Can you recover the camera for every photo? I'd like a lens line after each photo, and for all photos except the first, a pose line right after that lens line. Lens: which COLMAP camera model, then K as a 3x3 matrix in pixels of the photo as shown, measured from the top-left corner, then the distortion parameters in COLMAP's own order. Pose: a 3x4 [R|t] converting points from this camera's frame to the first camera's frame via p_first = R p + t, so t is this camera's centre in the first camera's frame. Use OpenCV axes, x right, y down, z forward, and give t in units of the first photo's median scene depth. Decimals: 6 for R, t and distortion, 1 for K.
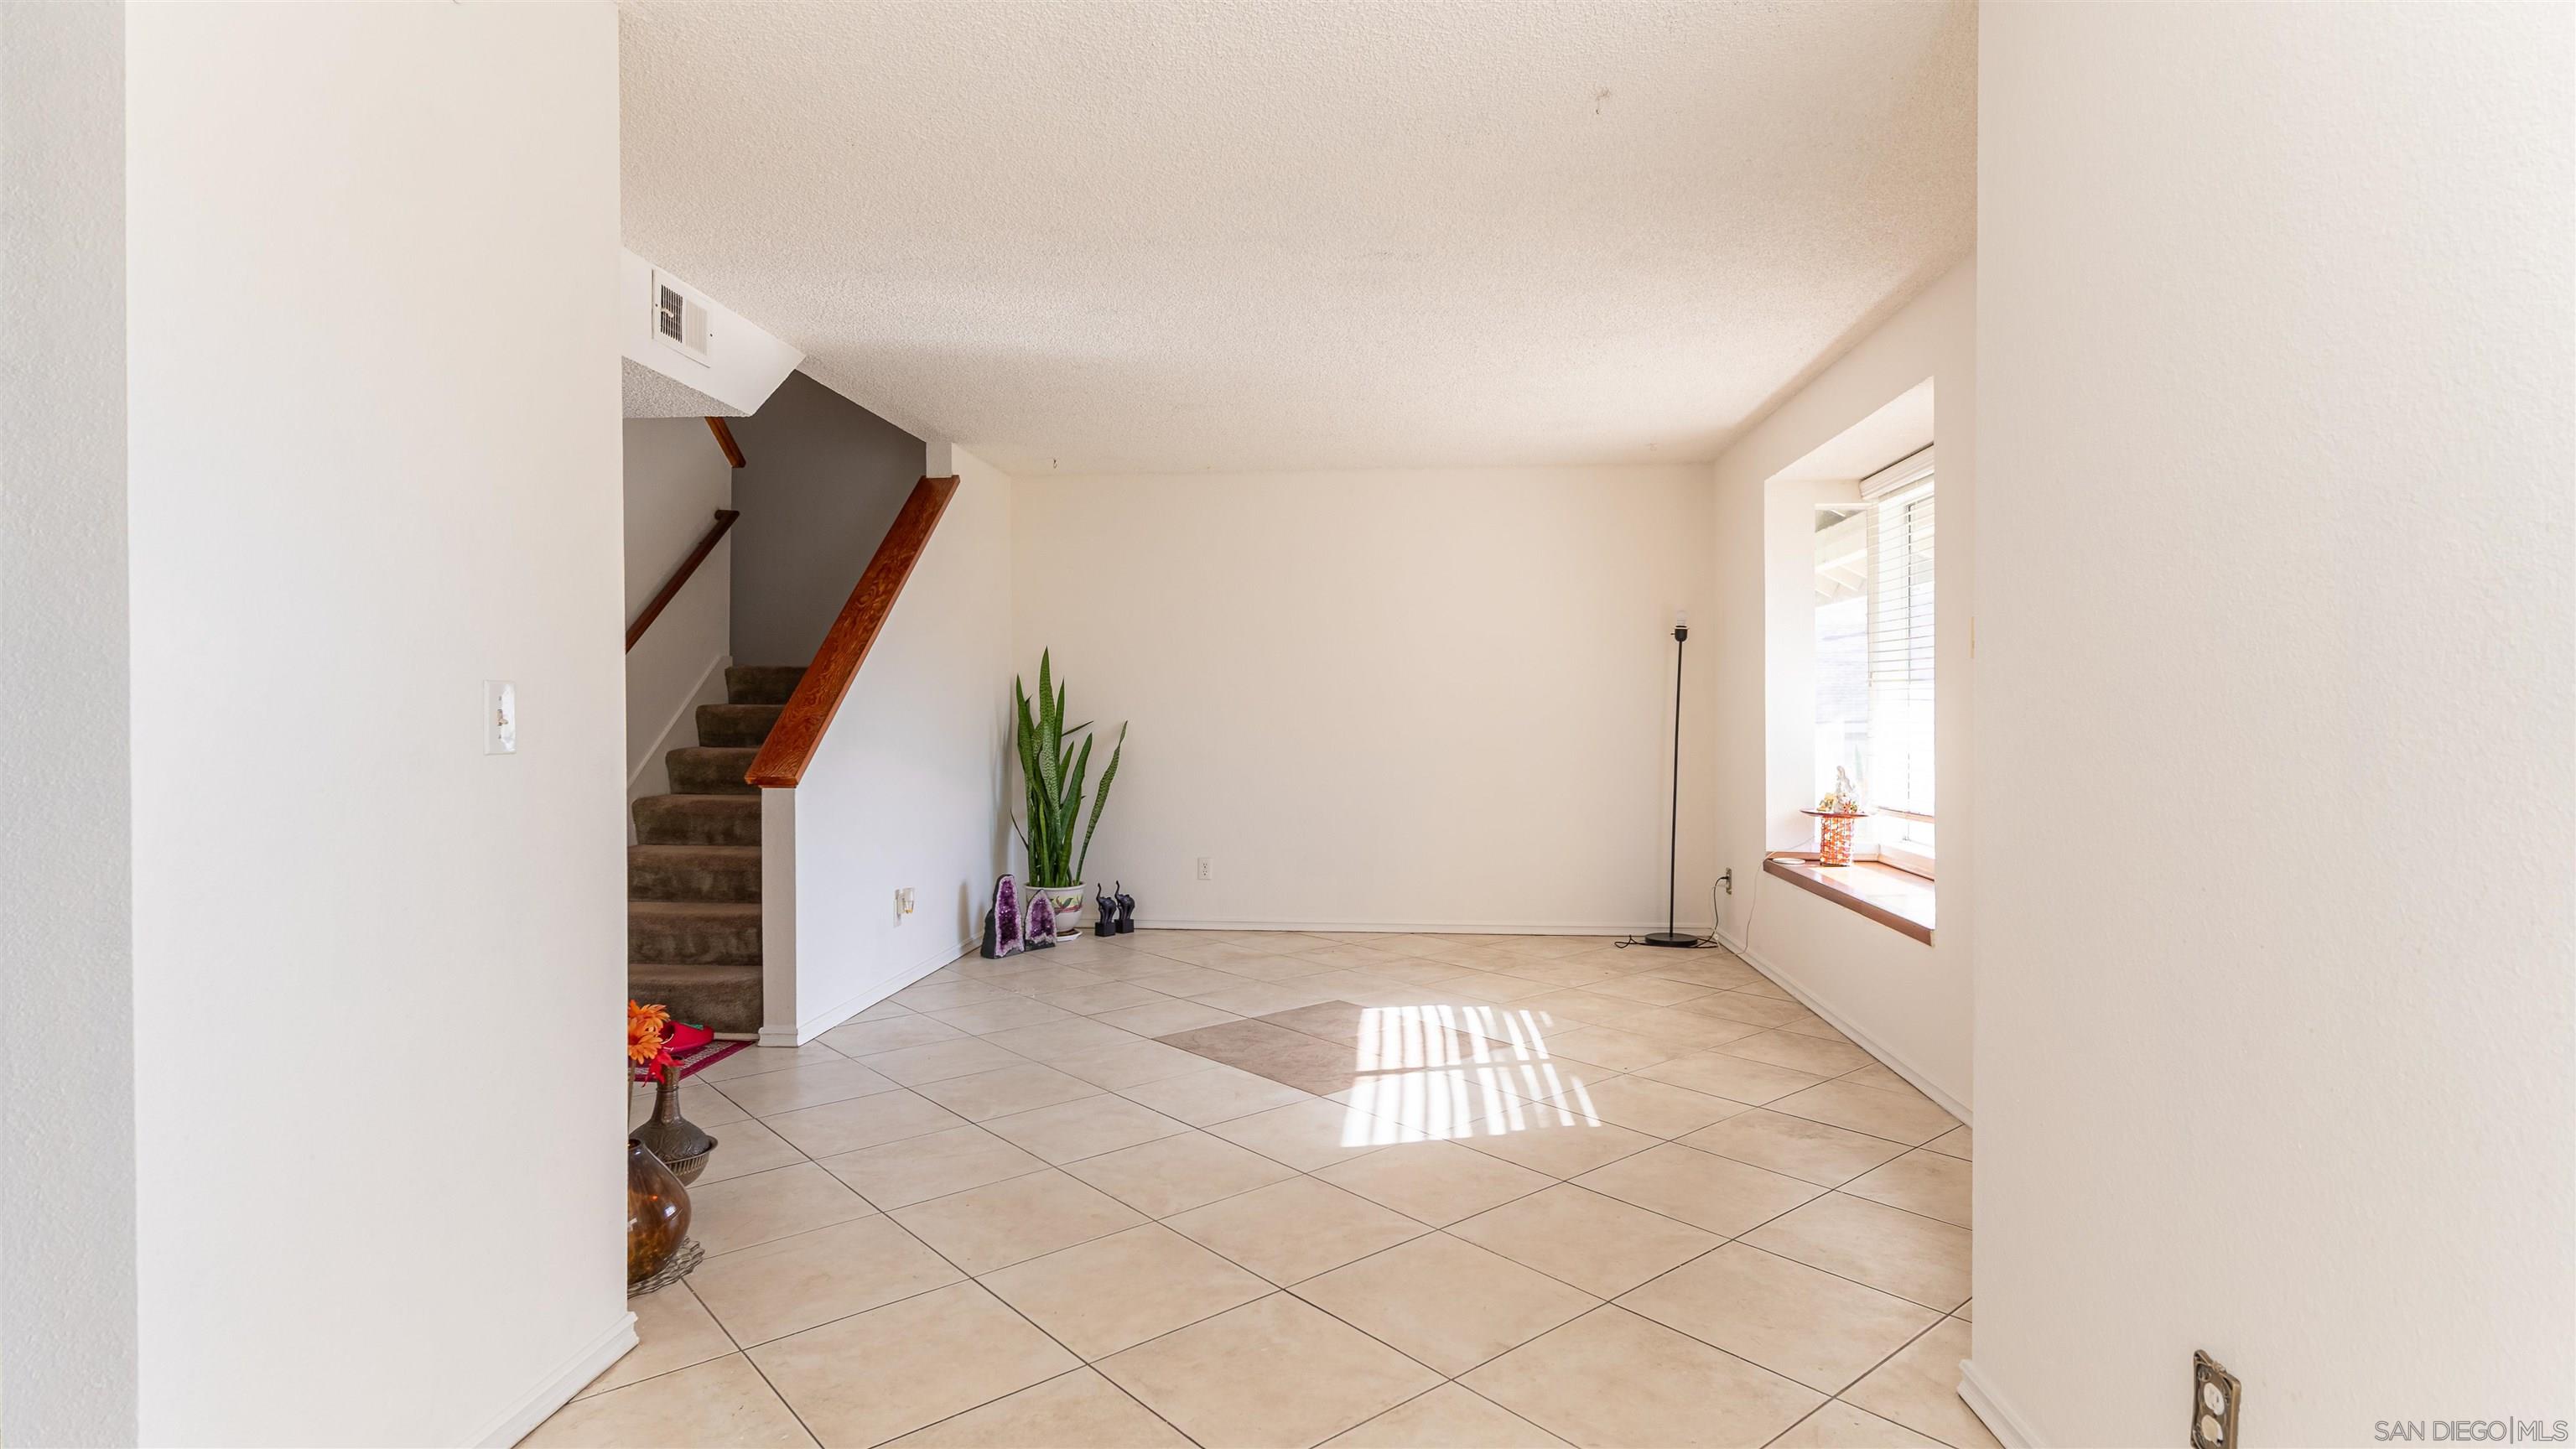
lens RADIAL K [[1249.2, 0, 1305.5], [0, 1249.2, 716.2], [0, 0, 1]] dist [-0.012867, 0.005342]
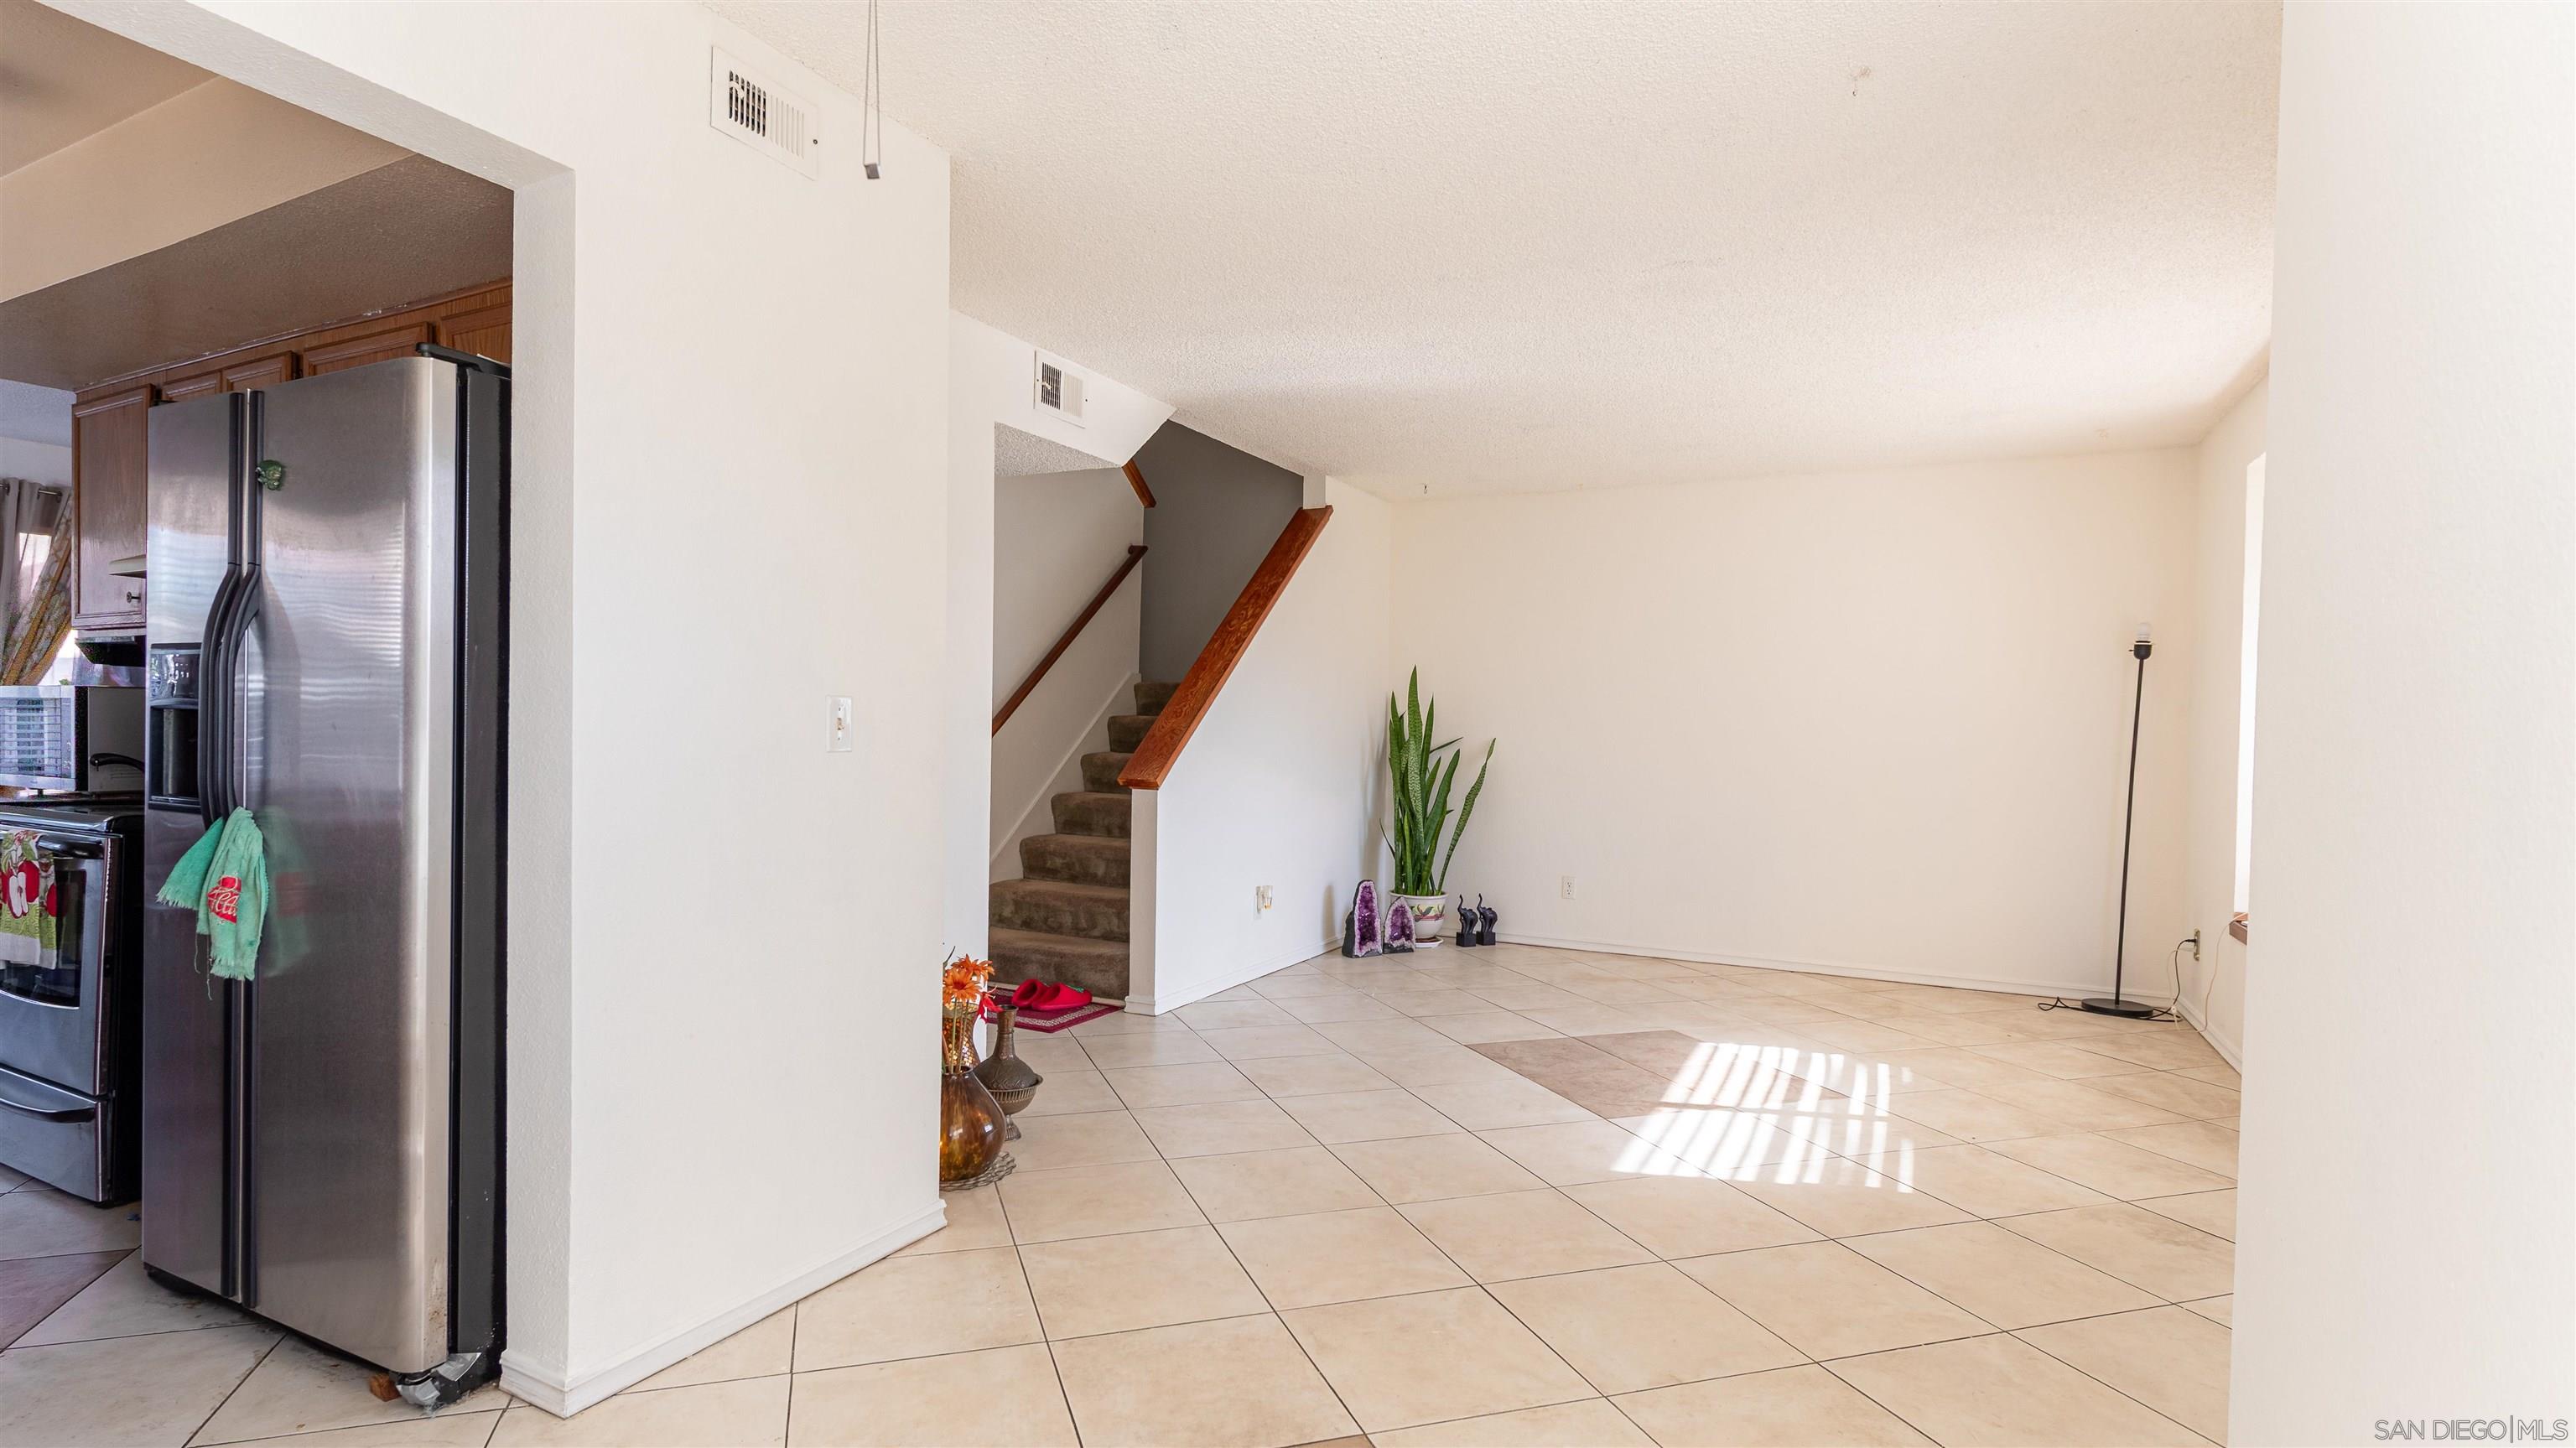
lens RADIAL K [[1249.2, 0, 1271.4], [0, 1249.2, 747.2], [0, 0, 1]] dist [-0.012867, 0.005342]
pose [[0.923256, 0.025466, -0.383341, 0.122598], [-0.020771, 0.999650, 0.016383, -0.002461], [0.383625, -0.007163, 0.923461, -0.016413]]
